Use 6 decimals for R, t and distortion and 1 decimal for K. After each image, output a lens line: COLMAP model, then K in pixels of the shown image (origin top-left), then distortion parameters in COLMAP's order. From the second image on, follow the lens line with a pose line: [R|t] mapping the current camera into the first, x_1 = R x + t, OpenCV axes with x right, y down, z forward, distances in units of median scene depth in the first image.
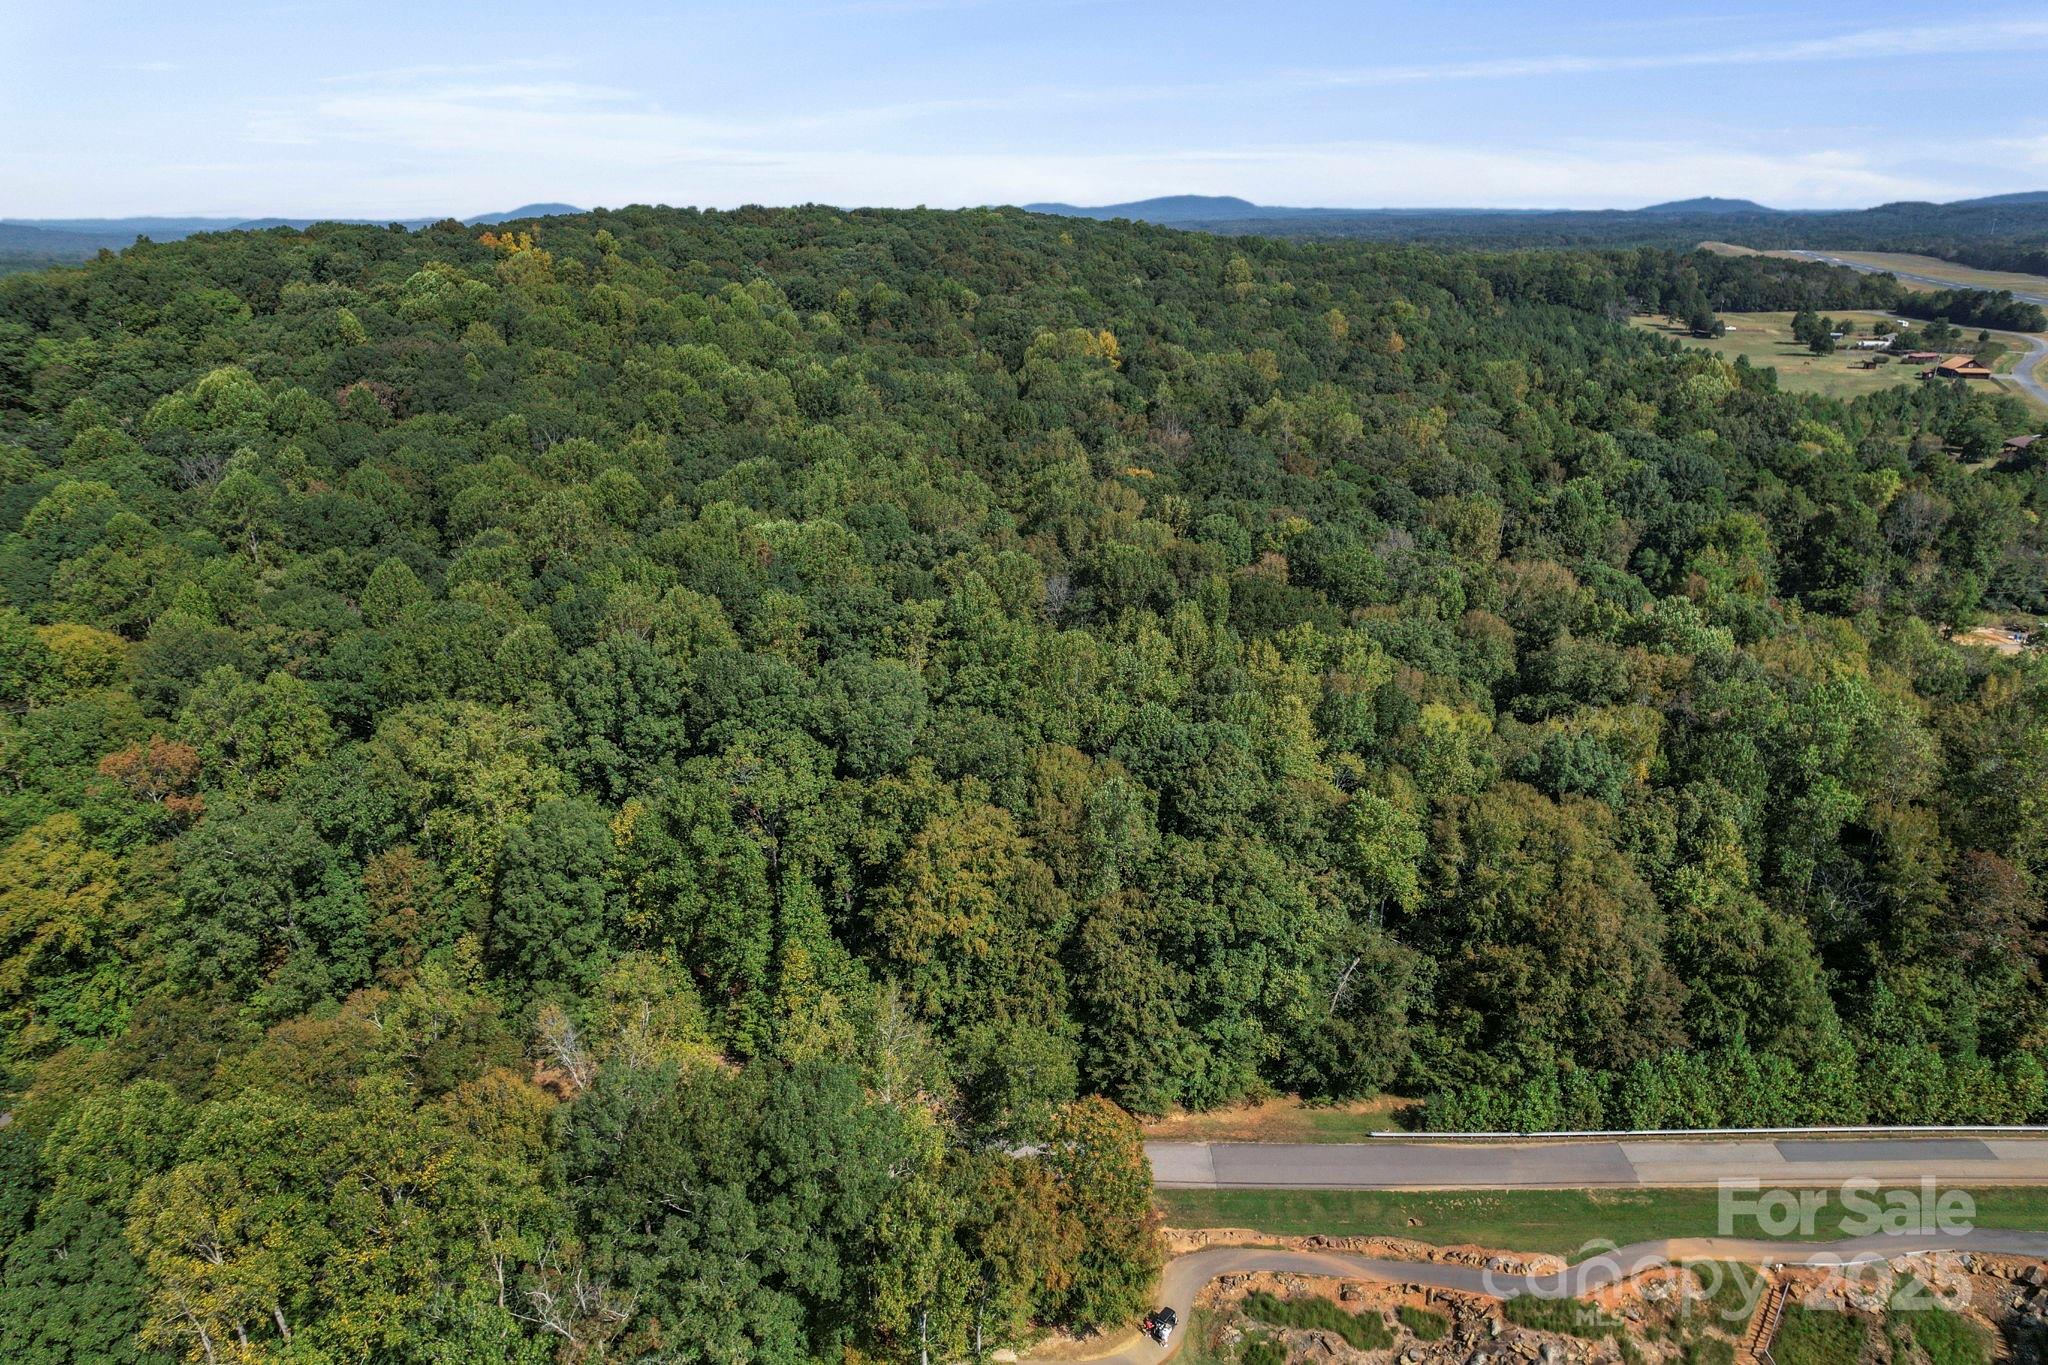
lens RADIAL K [[1313.4, 0, 1031.3], [0, 1313.4, 683.6], [0, 0, 1]] dist [-0.080626, 0.075259]
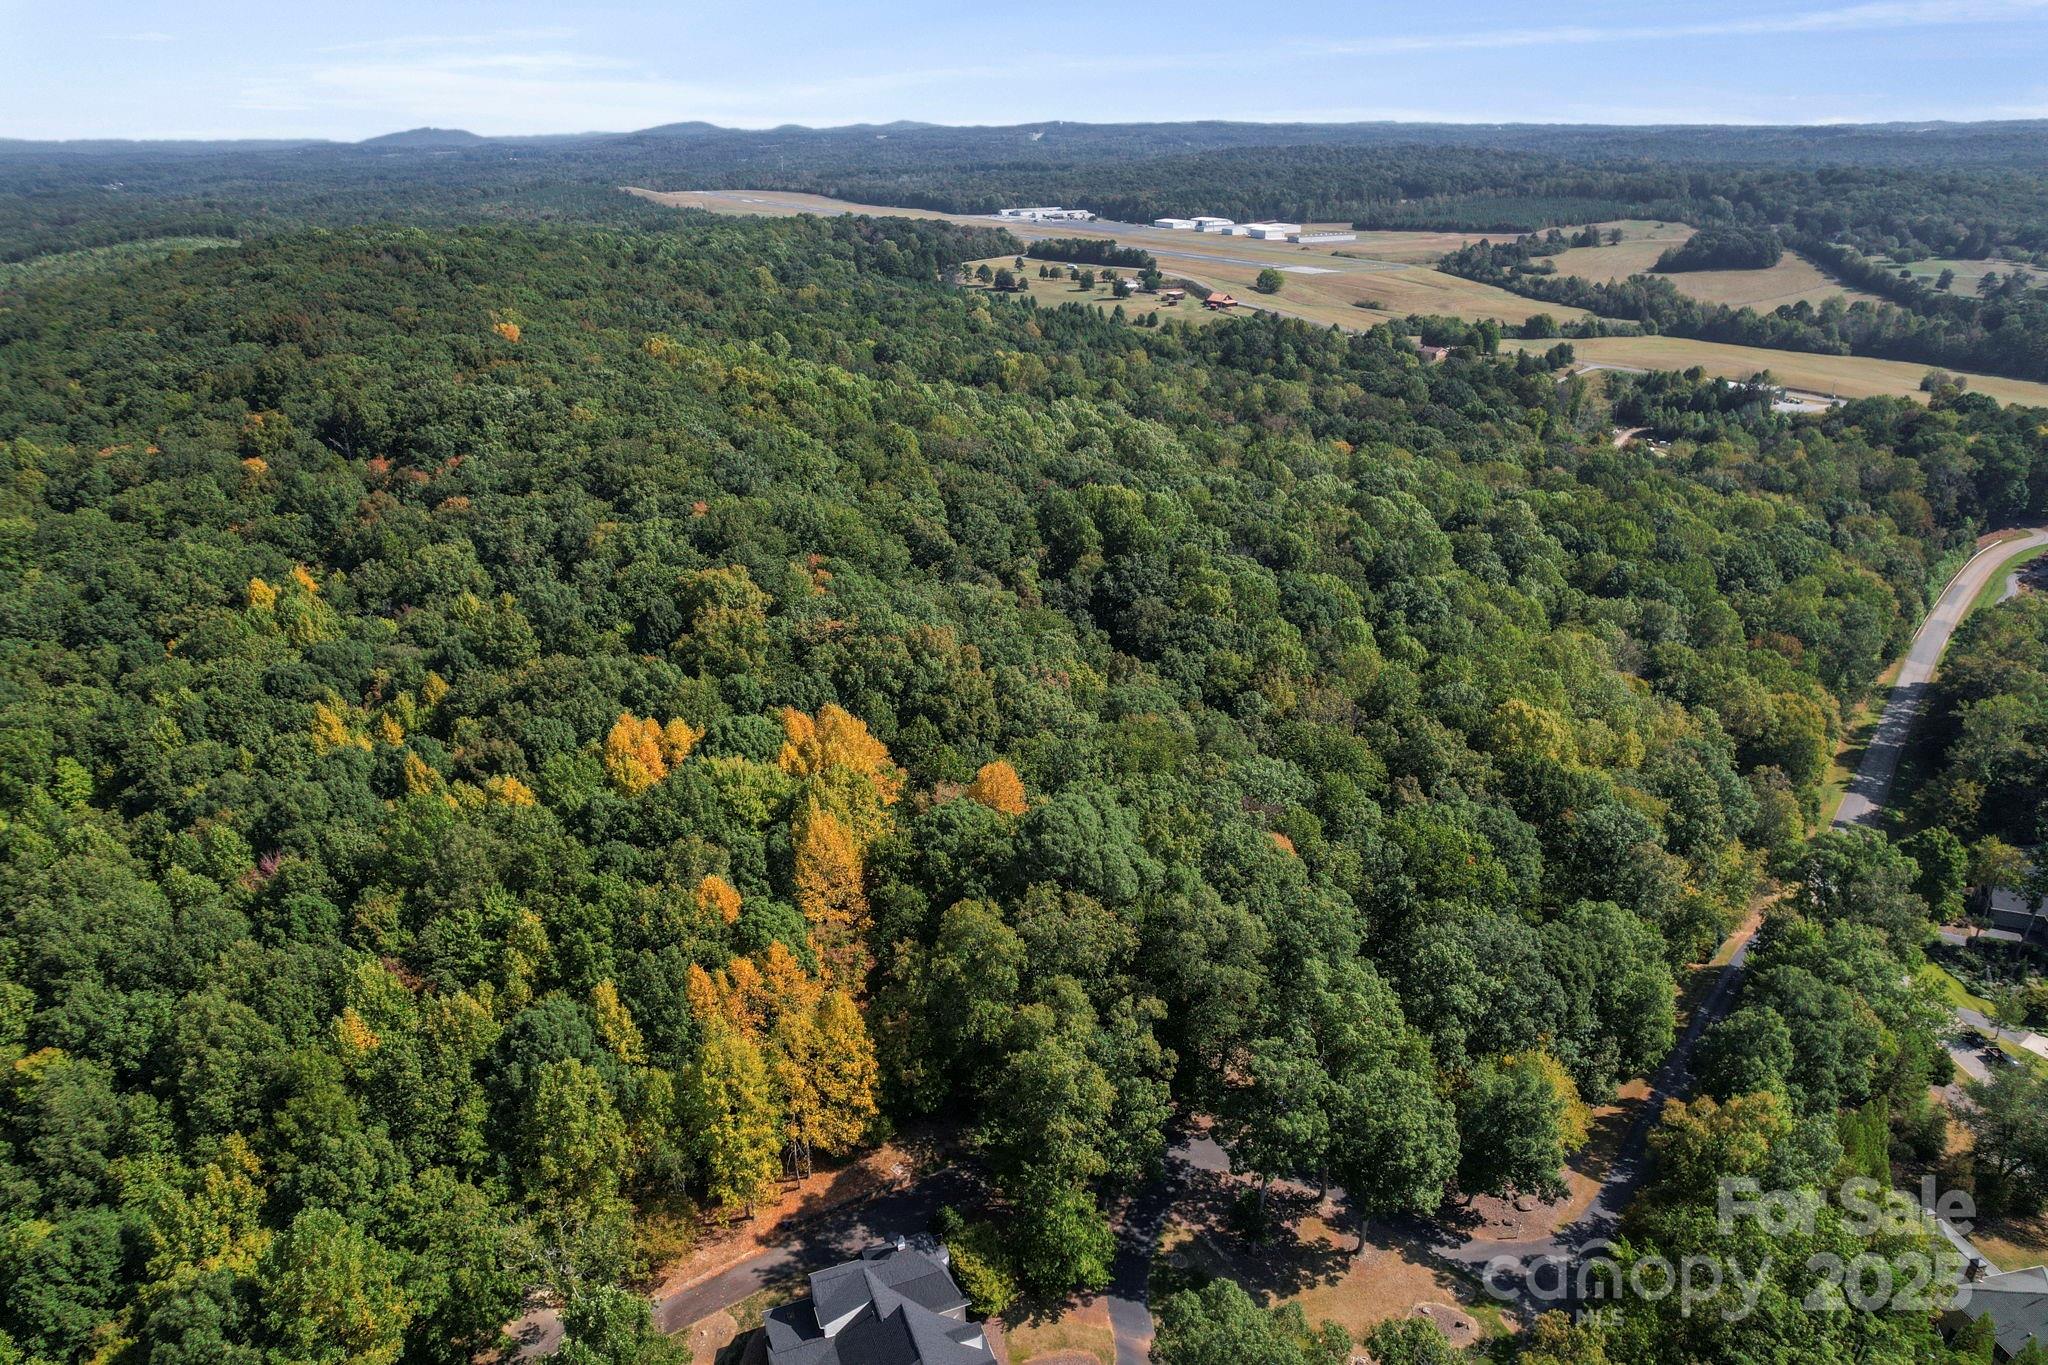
lens RADIAL K [[1313.4, 0, 1031.3], [0, 1313.4, 683.6], [0, 0, 1]] dist [-0.080626, 0.075259]
pose [[0.619905, -0.312604, 0.719720, -2.497456], [0.275543, 0.945529, 0.173353, -0.483920], [-0.734707, 0.090852, 0.672274, 0.458946]]
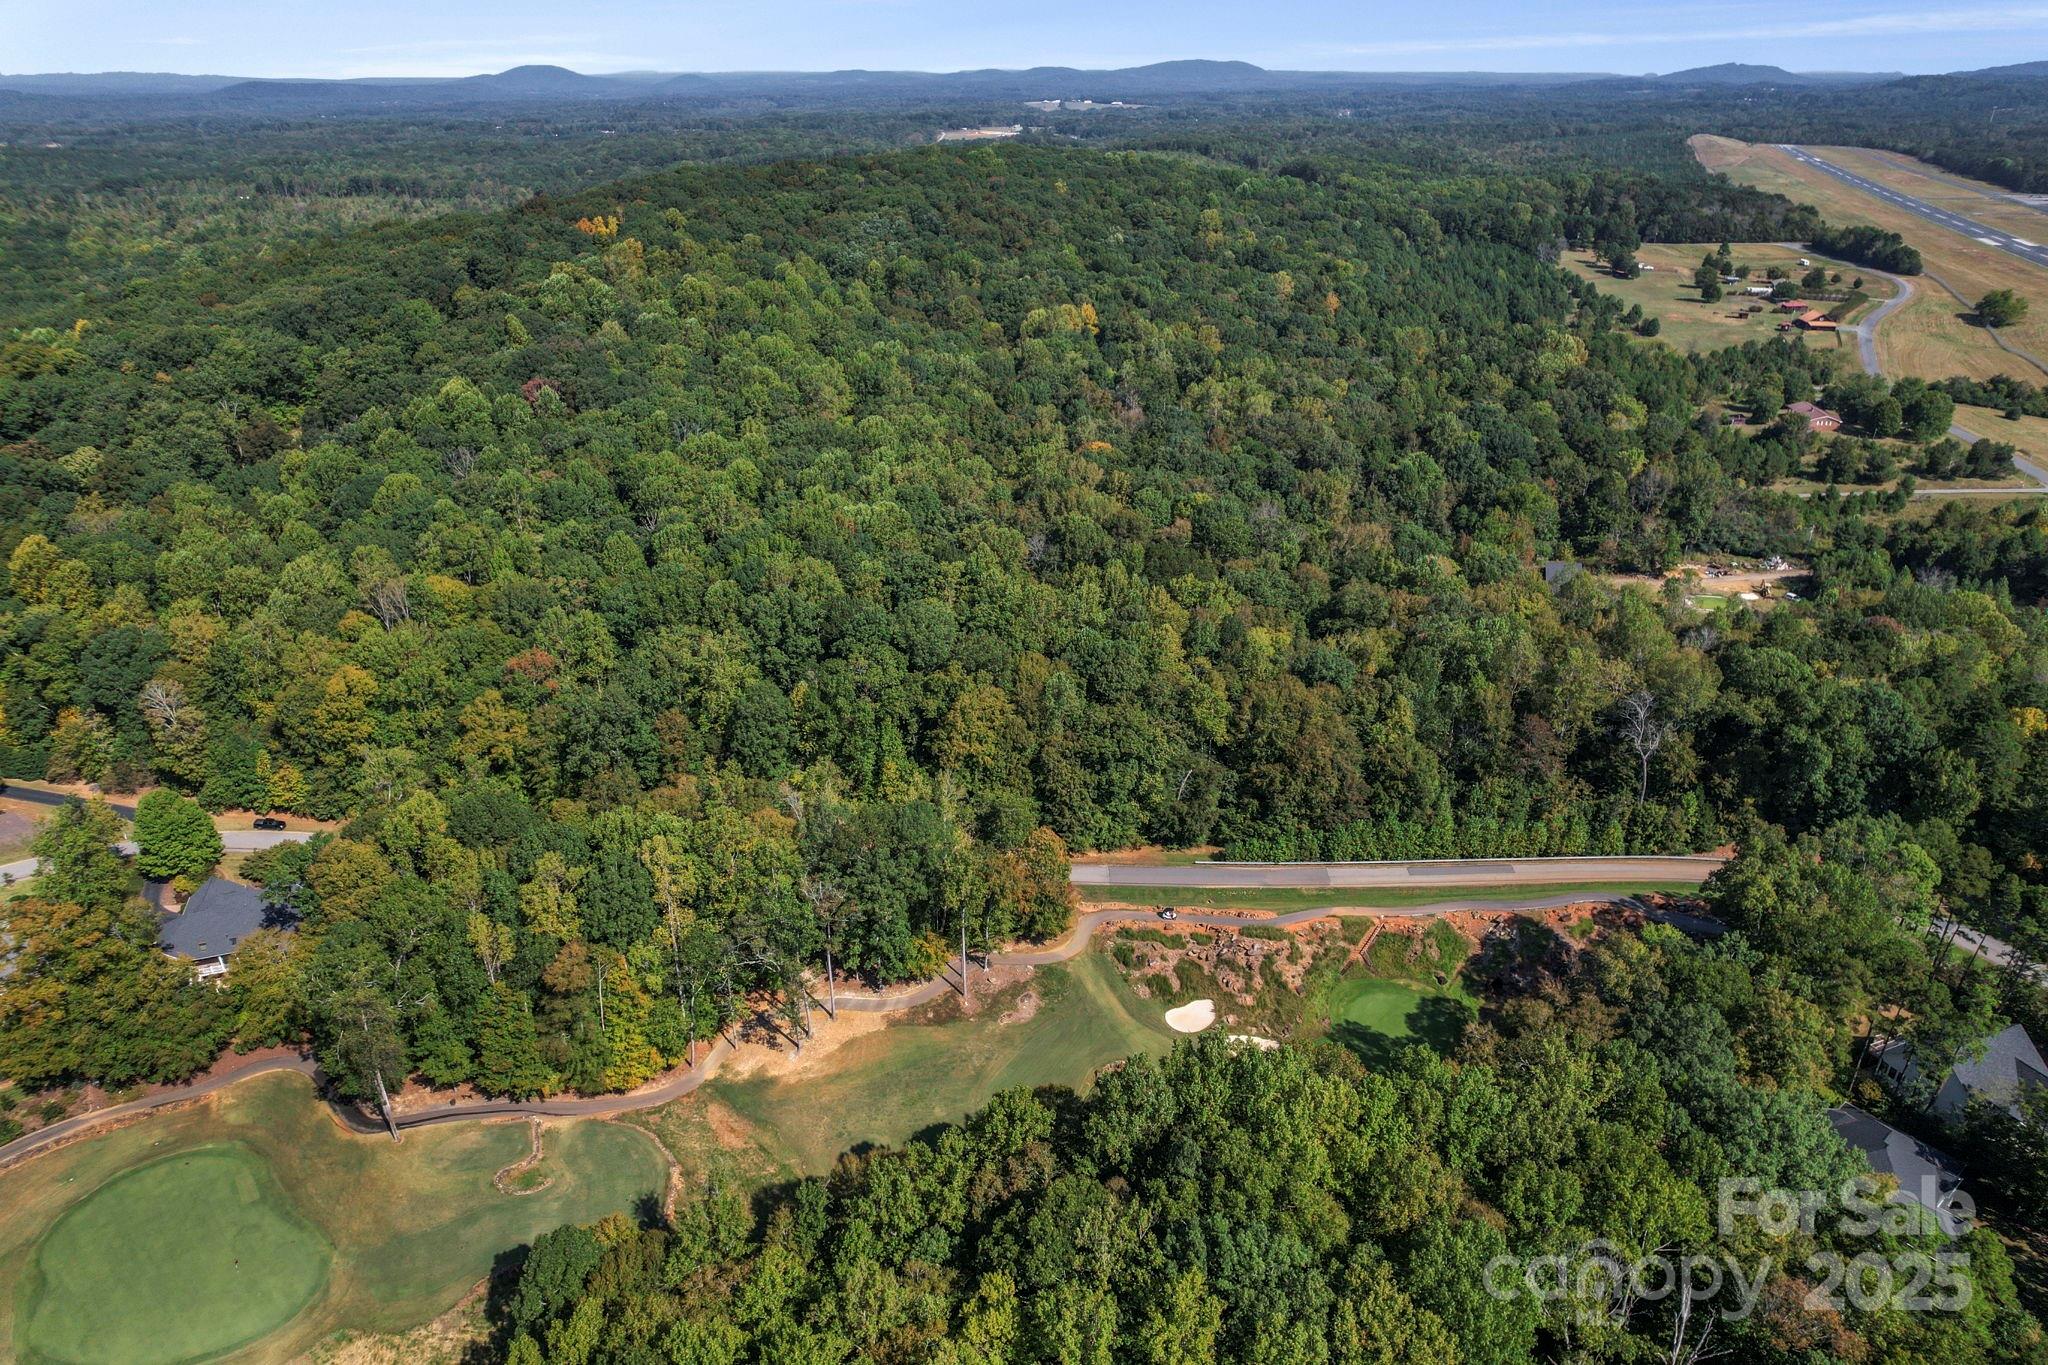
lens RADIAL K [[1307.8, 0, 1030.3], [0, 1307.8, 696.9], [0, 0, 1]] dist [-0.077010, 0.072323]
pose [[0.999986, 0.004746, -0.002344, 0.022099], [-0.004475, 0.994536, 0.104303, -0.073276], [0.002827, -0.104291, 0.994543, -0.719364]]
